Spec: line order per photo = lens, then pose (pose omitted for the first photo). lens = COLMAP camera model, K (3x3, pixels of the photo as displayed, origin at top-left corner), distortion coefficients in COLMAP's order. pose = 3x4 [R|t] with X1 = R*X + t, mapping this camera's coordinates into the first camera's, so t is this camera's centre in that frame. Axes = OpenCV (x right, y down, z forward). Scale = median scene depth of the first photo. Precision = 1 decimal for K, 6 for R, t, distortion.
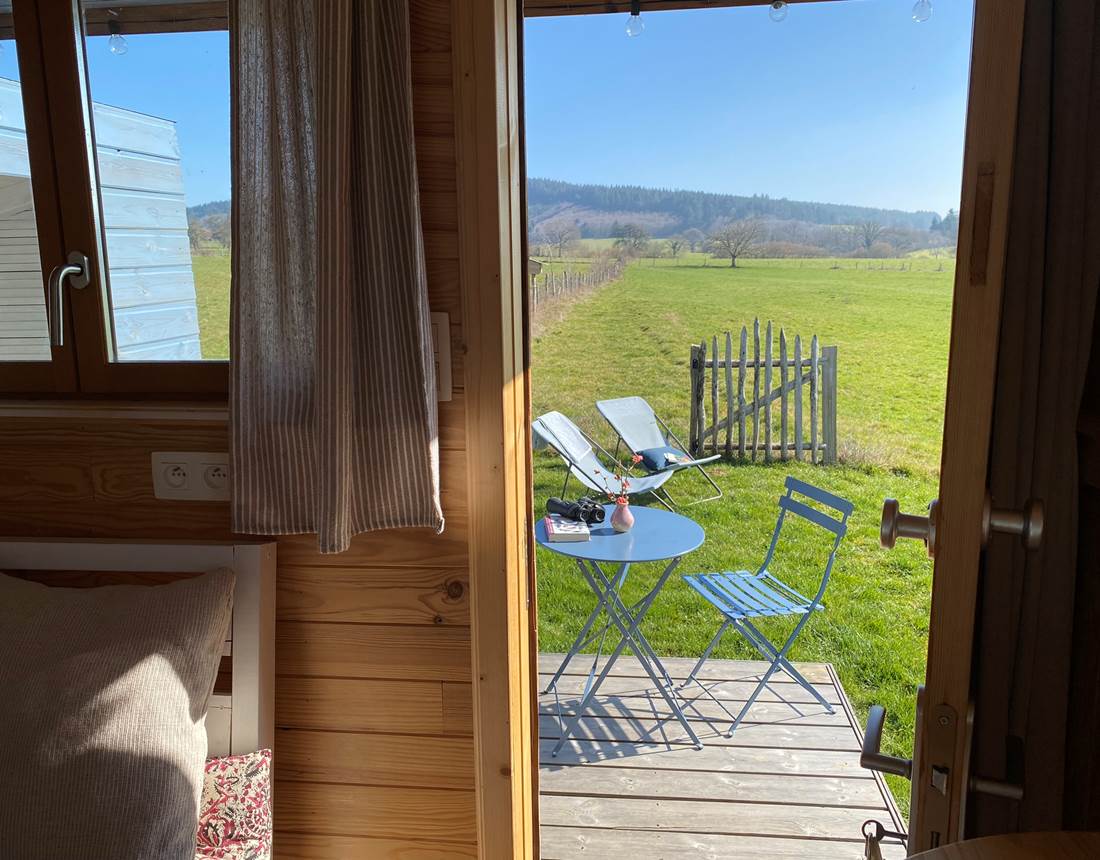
lens RADIAL K [[905.4, 0, 550.0], [0, 905.4, 430.0], [0, 0, 1]] dist [0.002508, -0.001172]
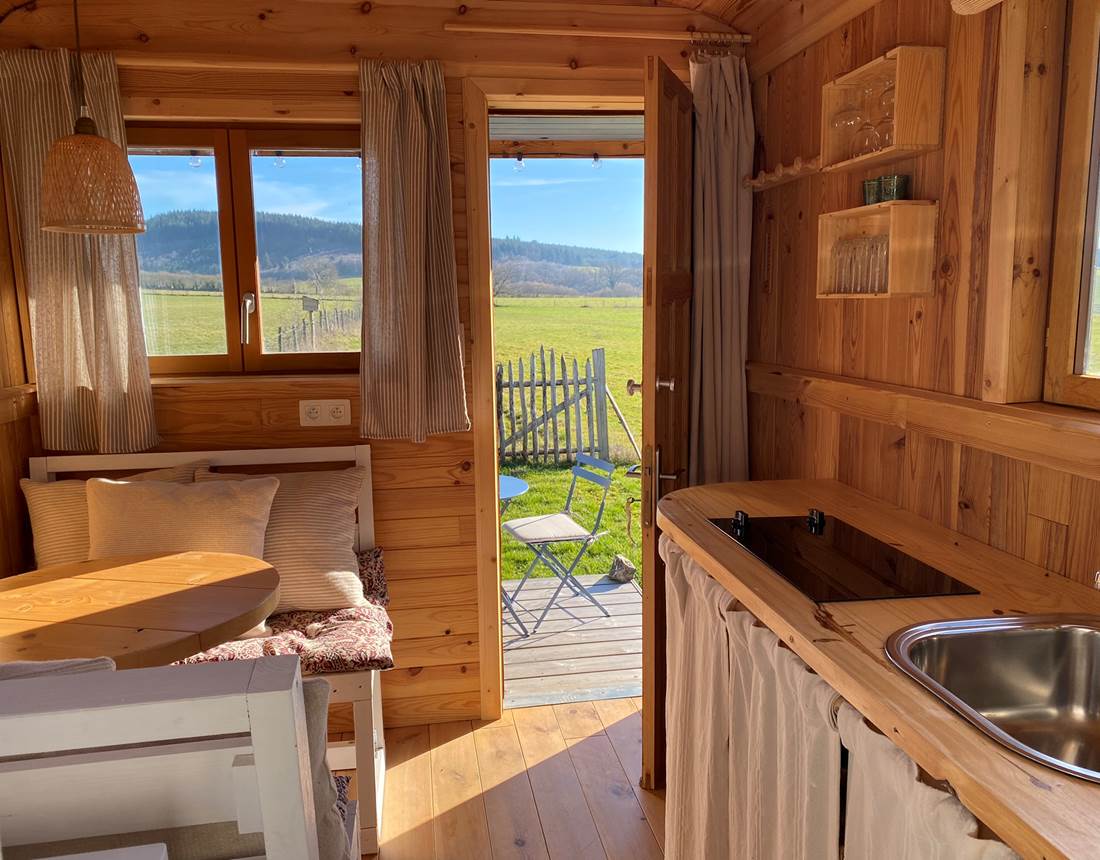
lens RADIAL K [[905.4, 0, 550.0], [0, 905.4, 430.0], [0, 0, 1]] dist [0.002508, -0.001172]
pose [[0.965216, -0.037639, 0.258730, -0.080753], [0.048444, 0.998194, -0.035511, 0.033094], [-0.256927, 0.046810, 0.965297, -0.173173]]
